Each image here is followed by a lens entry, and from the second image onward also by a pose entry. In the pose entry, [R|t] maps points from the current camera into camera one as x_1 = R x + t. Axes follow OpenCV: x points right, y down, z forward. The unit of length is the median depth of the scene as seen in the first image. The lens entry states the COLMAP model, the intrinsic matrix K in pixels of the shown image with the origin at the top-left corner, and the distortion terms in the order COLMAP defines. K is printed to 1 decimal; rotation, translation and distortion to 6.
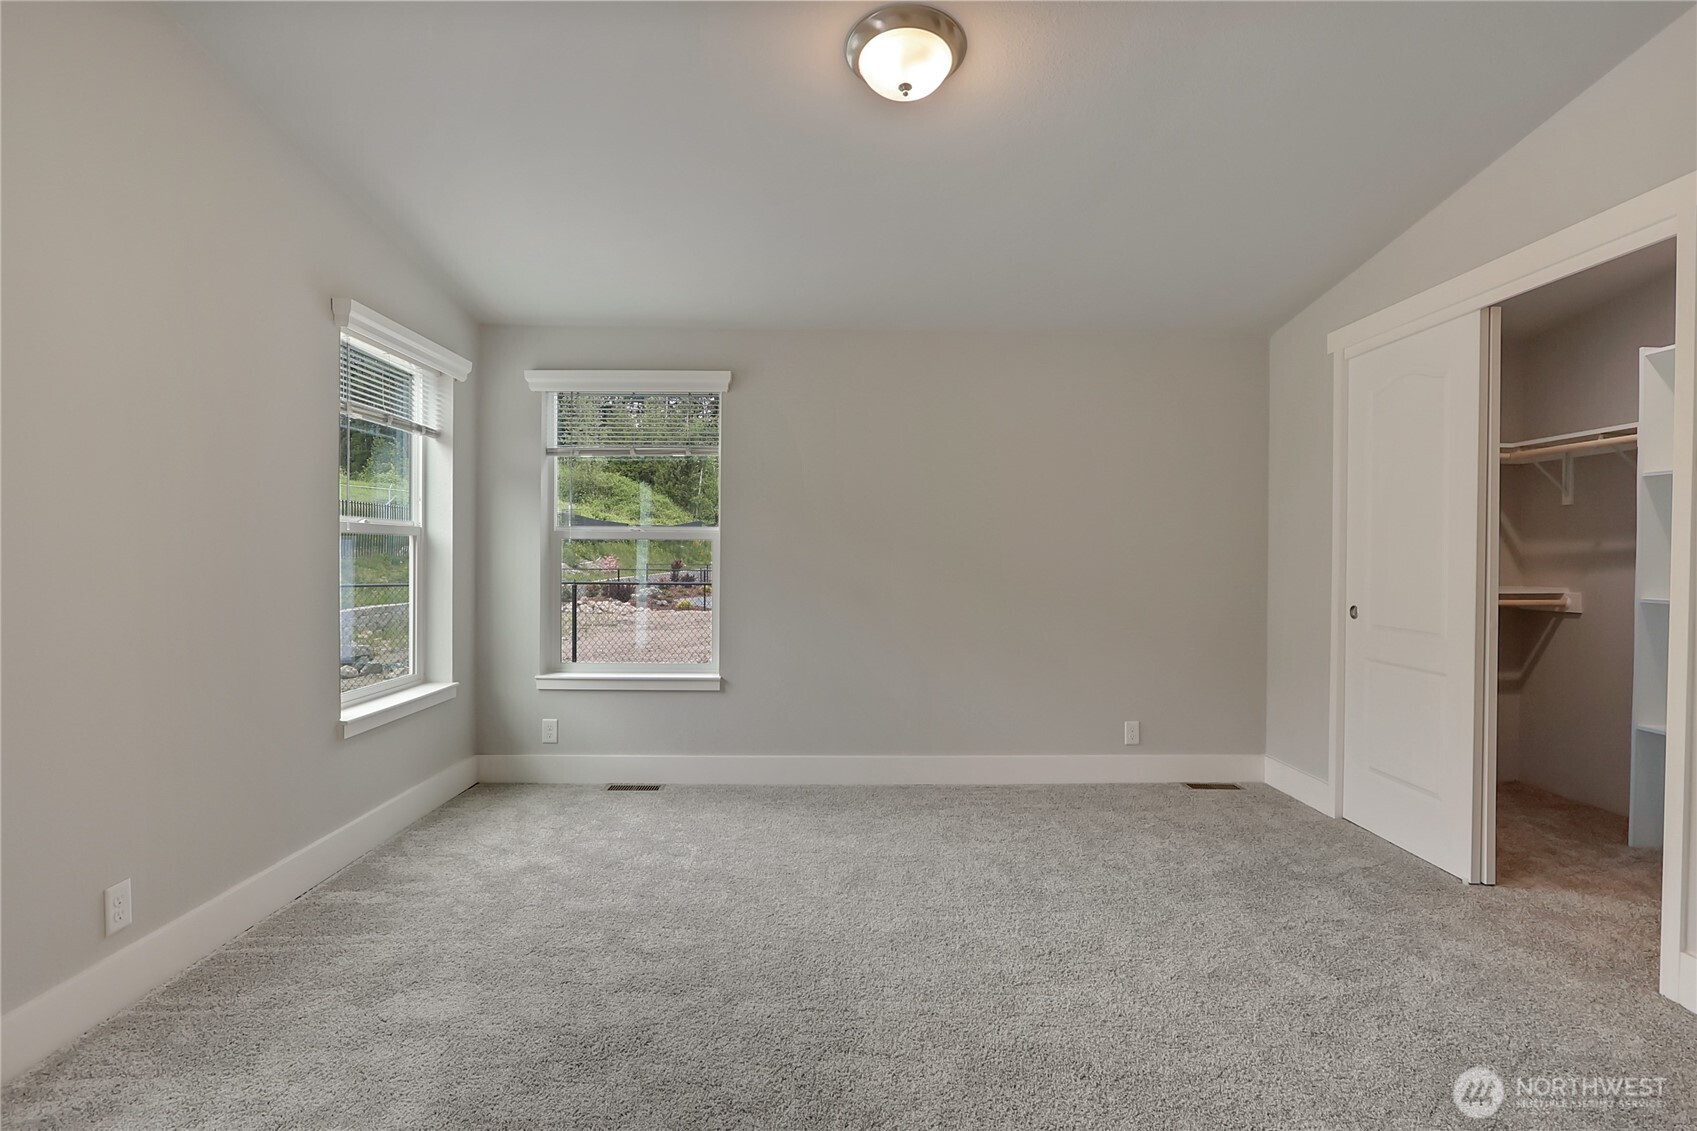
lens RADIAL K [[786.1, 0, 850.1], [0, 786.1, 559.9], [0, 0, 1]] dist [-0.016012, 0.001693]
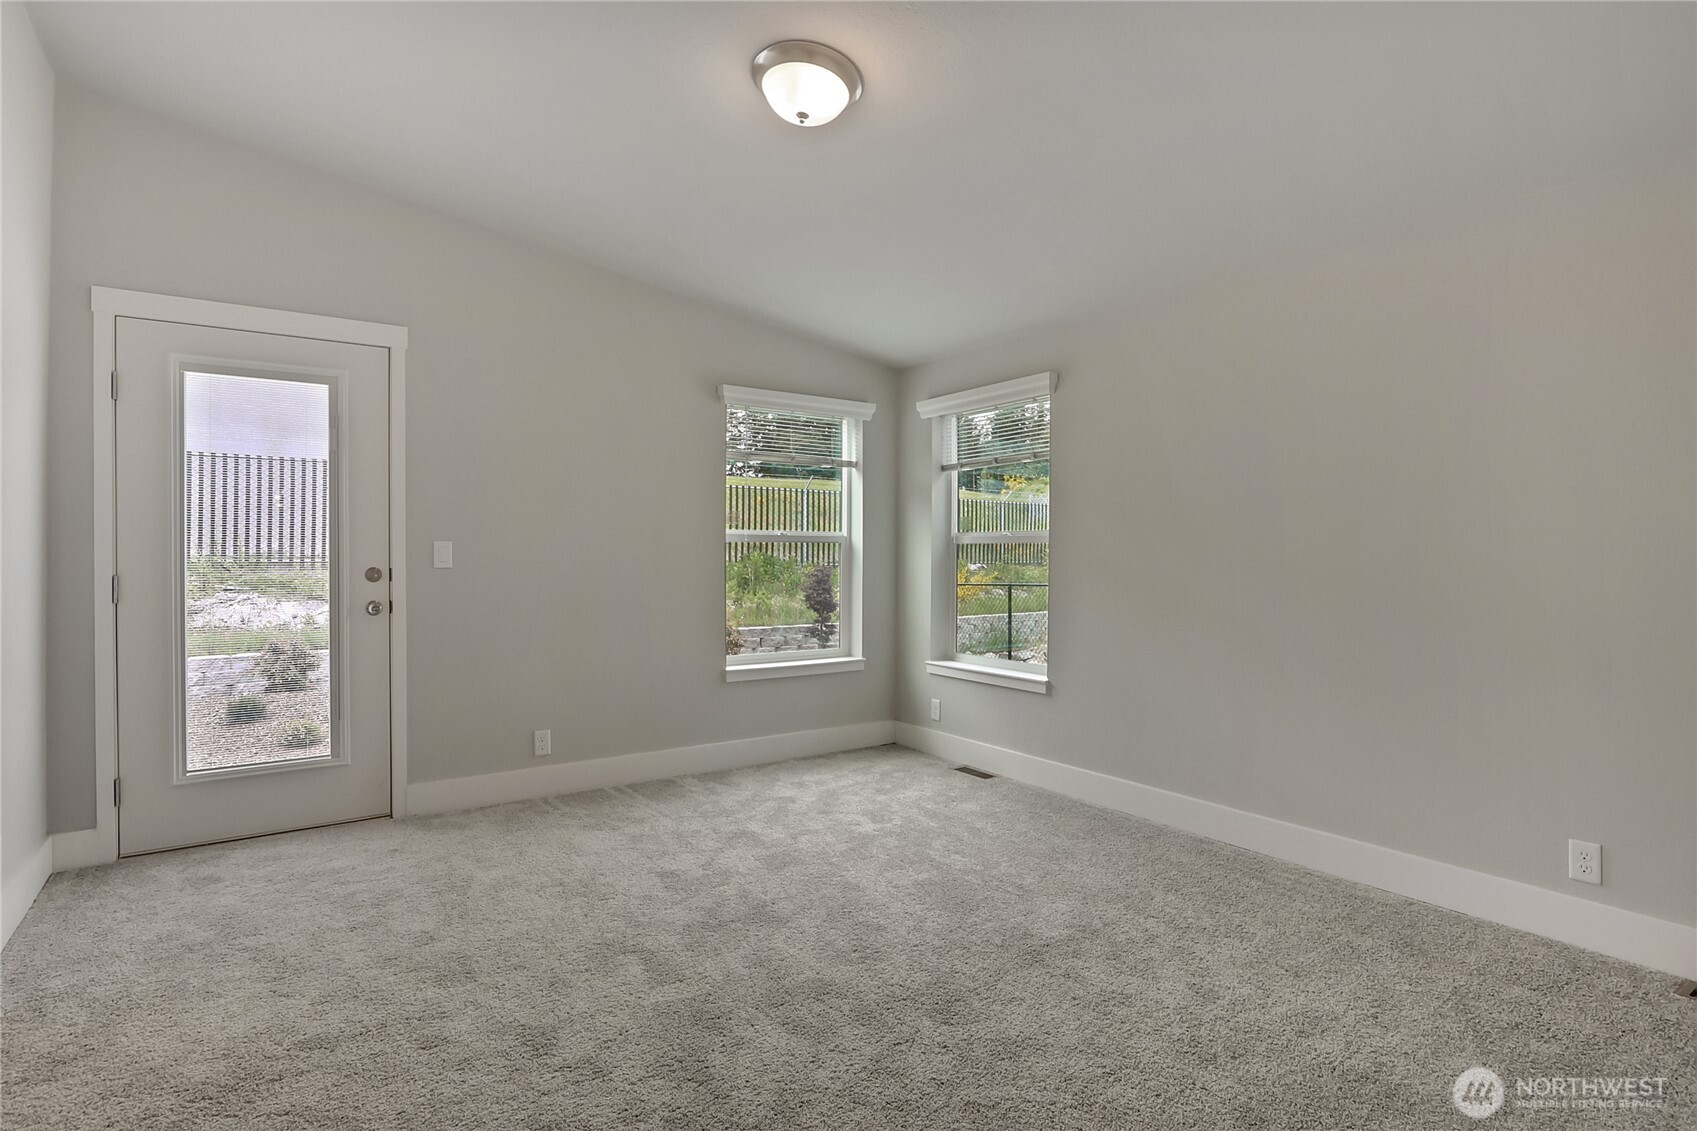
lens RADIAL K [[786.1, 0, 851.7], [0, 786.1, 556.2], [0, 0, 1]] dist [-0.016012, 0.001693]
pose [[0.587572, -0.005855, -0.809151, 0.519022], [-0.001172, 0.999967, -0.008087, 0.001405], [0.809171, 0.005699, 0.587545, 0.233419]]
